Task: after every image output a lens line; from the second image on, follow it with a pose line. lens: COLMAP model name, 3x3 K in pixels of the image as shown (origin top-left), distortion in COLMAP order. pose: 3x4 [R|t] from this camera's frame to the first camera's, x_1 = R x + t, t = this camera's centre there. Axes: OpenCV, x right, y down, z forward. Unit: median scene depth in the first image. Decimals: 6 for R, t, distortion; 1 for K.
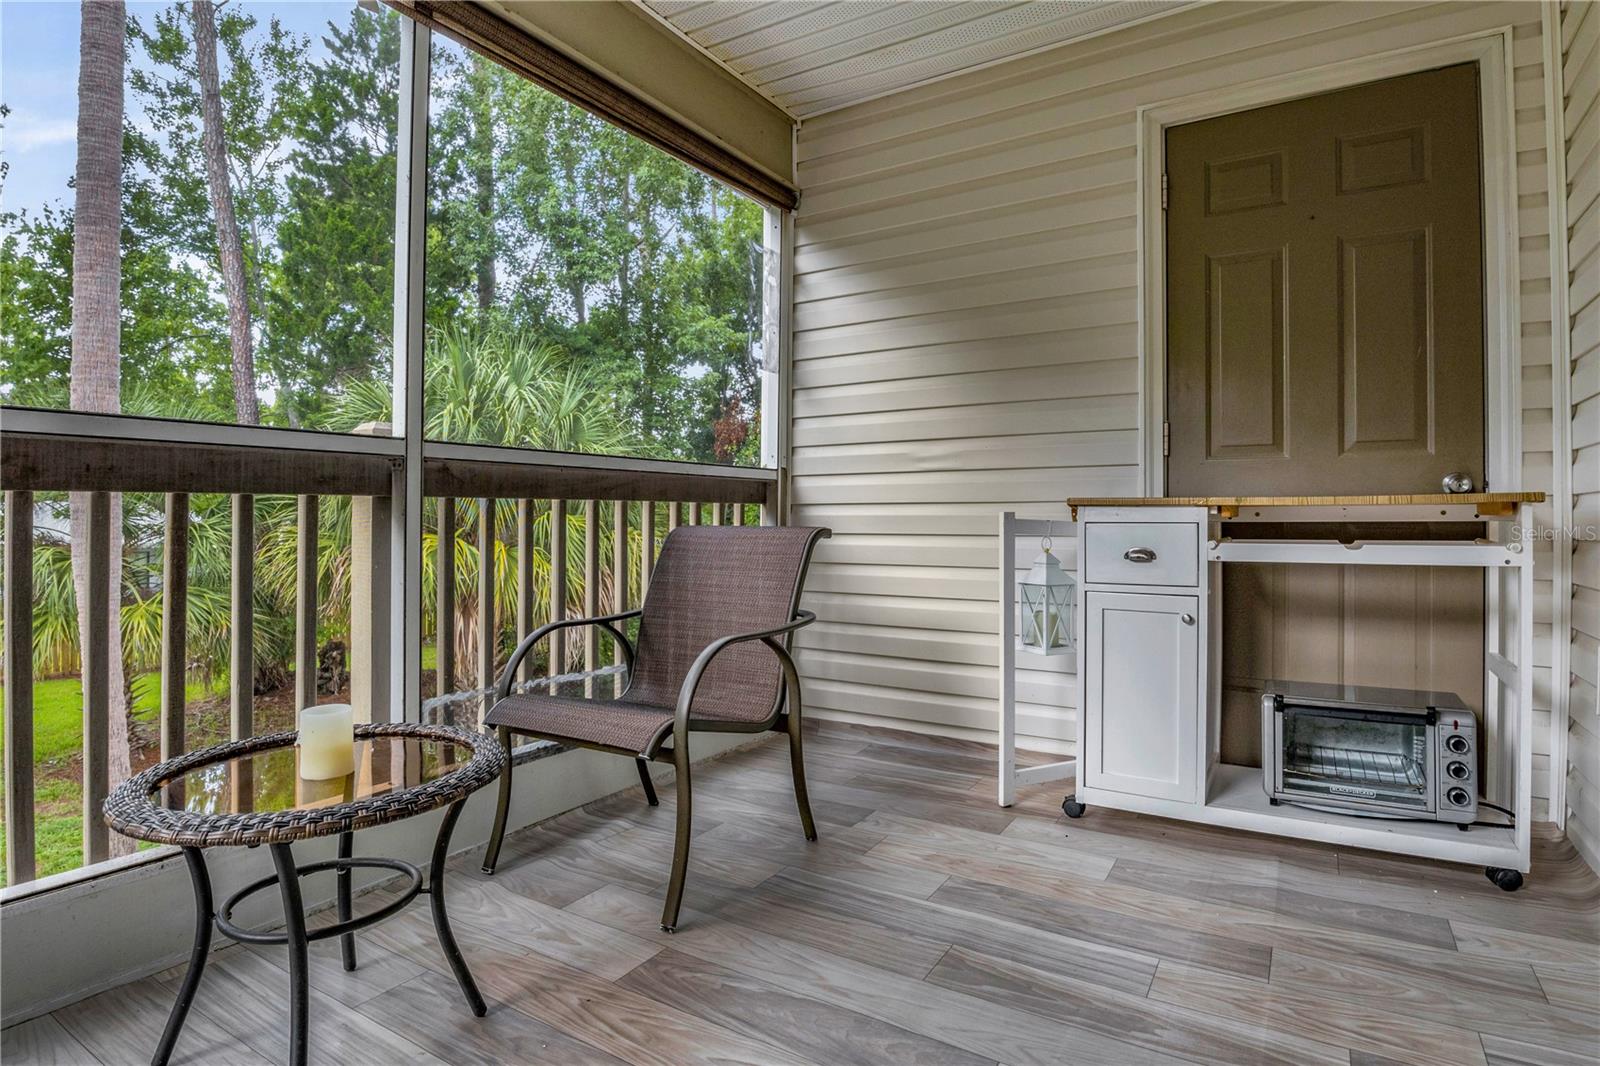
lens RADIAL K [[849.4, 0, 780.5], [0, 849.4, 512.1], [0, 0, 1]] dist [-0.009502, -0.007065]
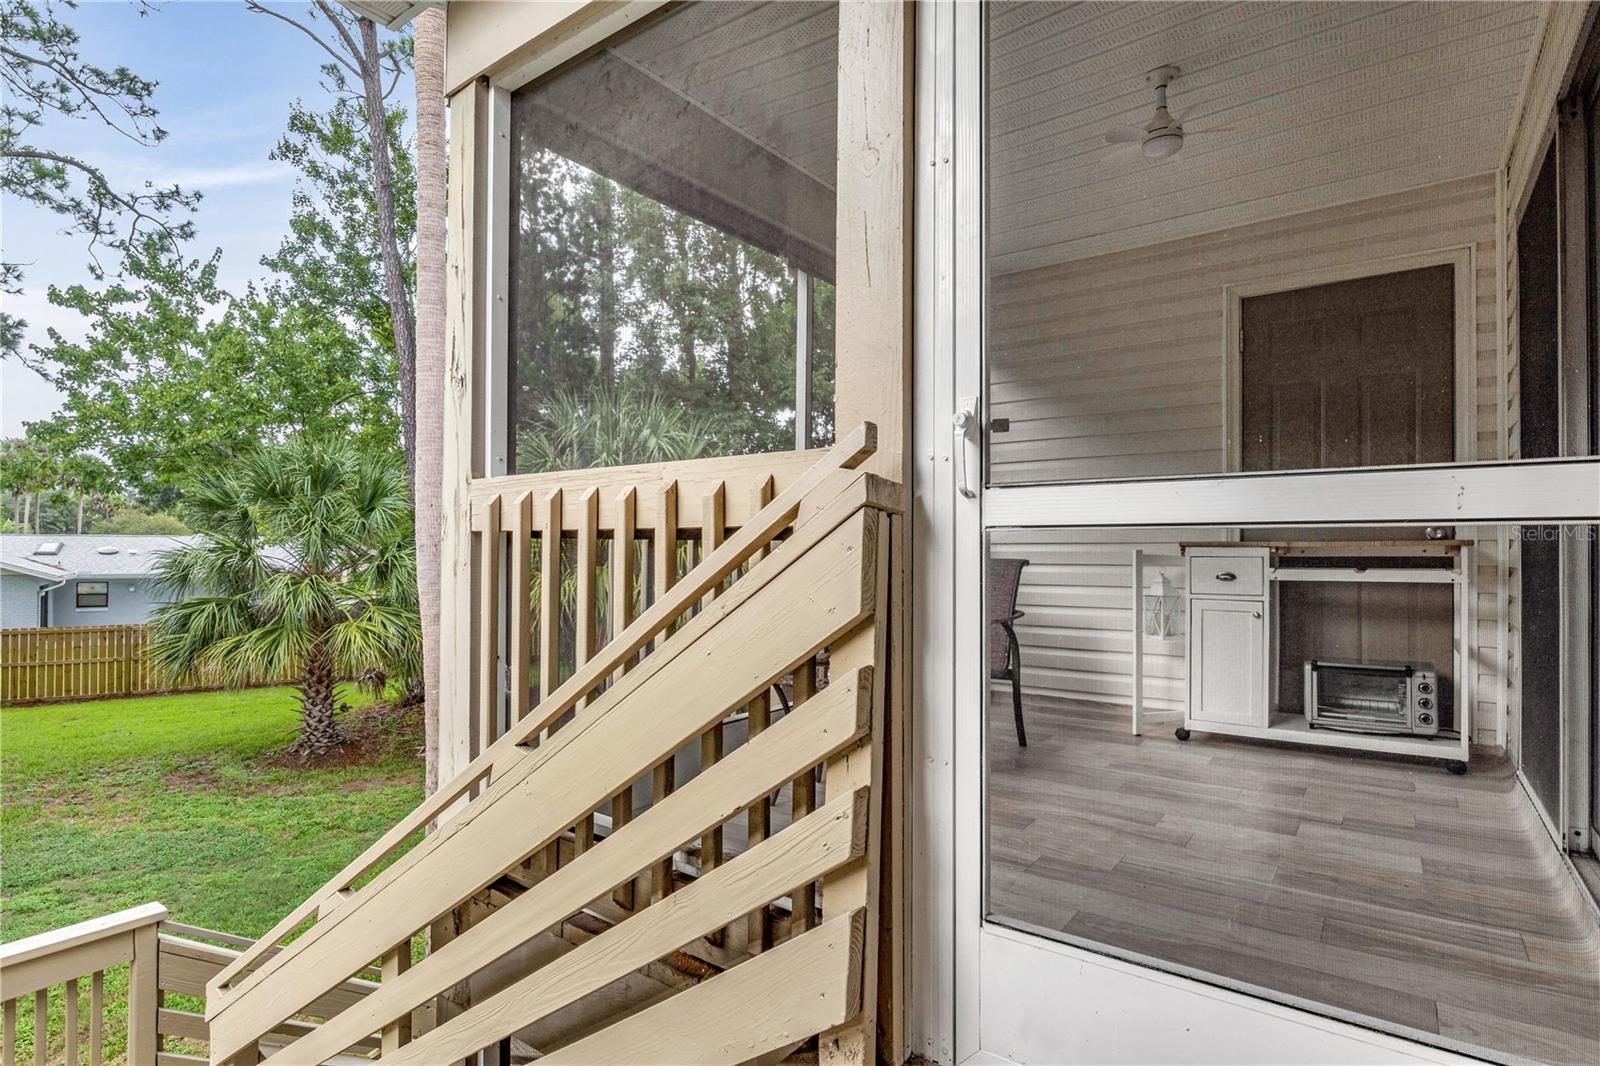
lens RADIAL K [[849.4, 0, 773.8], [0, 849.4, 550.0], [0, 0, 1]] dist [-0.009502, -0.007065]
pose [[0.997974, 0.004116, -0.063497, -0.214530], [-0.003941, 0.999988, 0.002880, 0.004856], [0.063508, -0.002624, 0.997978, -0.427533]]
